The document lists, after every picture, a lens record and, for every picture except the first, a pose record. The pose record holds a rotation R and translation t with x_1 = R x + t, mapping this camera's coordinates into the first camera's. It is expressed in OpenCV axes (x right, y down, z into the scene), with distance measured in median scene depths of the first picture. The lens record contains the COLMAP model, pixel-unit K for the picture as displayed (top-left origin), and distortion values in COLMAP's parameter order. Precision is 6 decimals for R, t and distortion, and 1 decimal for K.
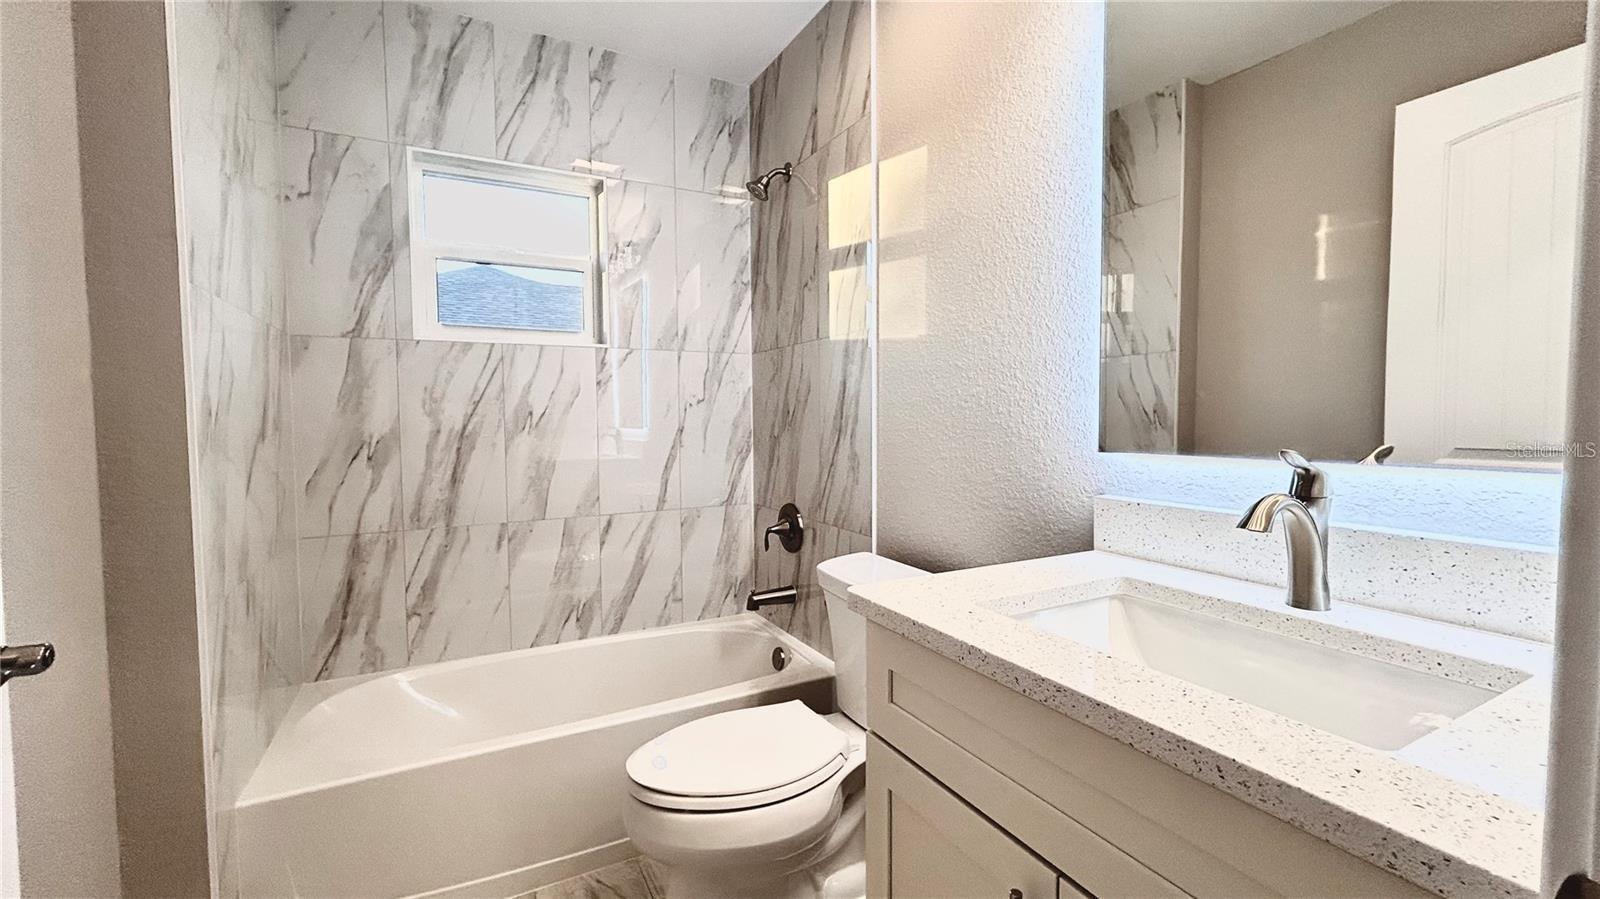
lens RADIAL K [[650.7, 0, 801.2], [0, 650.7, 448.4], [0, 0, 1]] dist [-0.000494, 0.001047]
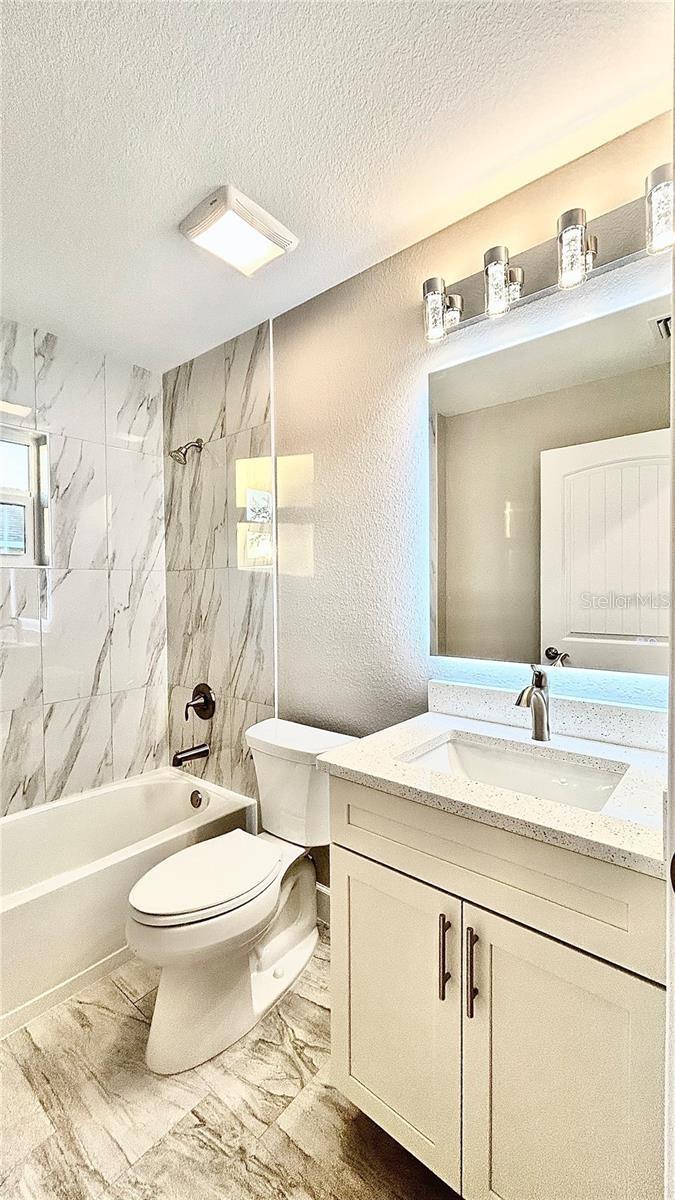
lens RADIAL K [[488.0, 0, 339.0], [0, 488.0, 600.8], [0, 0, 1]] dist [-0.000494, 0.001047]
pose [[0.928174, -0.009904, 0.372016, -0.135845], [0.020475, 0.999491, -0.024476, -0.060483], [-0.371584, 0.030335, 0.927904, -0.070008]]
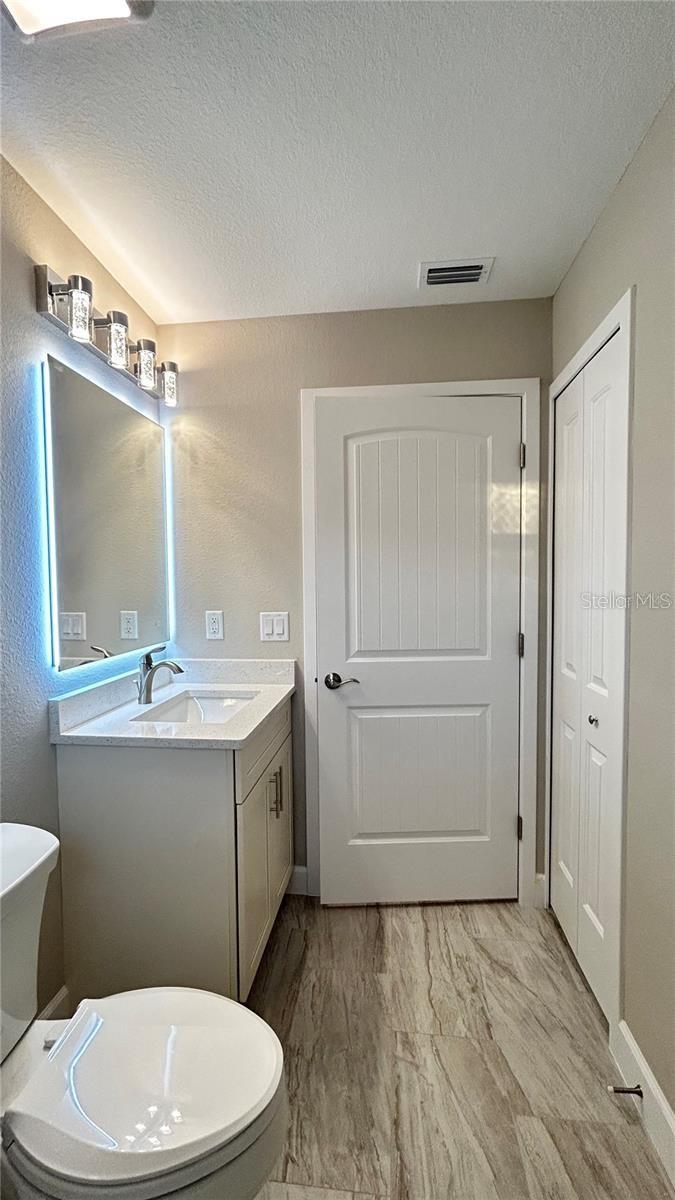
lens RADIAL K [[488.0, 0, 339.0], [0, 488.0, 600.8], [0, 0, 1]] dist [-0.000494, 0.001047]
pose [[-0.824193, -0.010645, 0.566209, -0.404995], [0.042766, 0.995798, 0.080974, -0.121951], [-0.564692, 0.090952, -0.820275, 0.828129]]
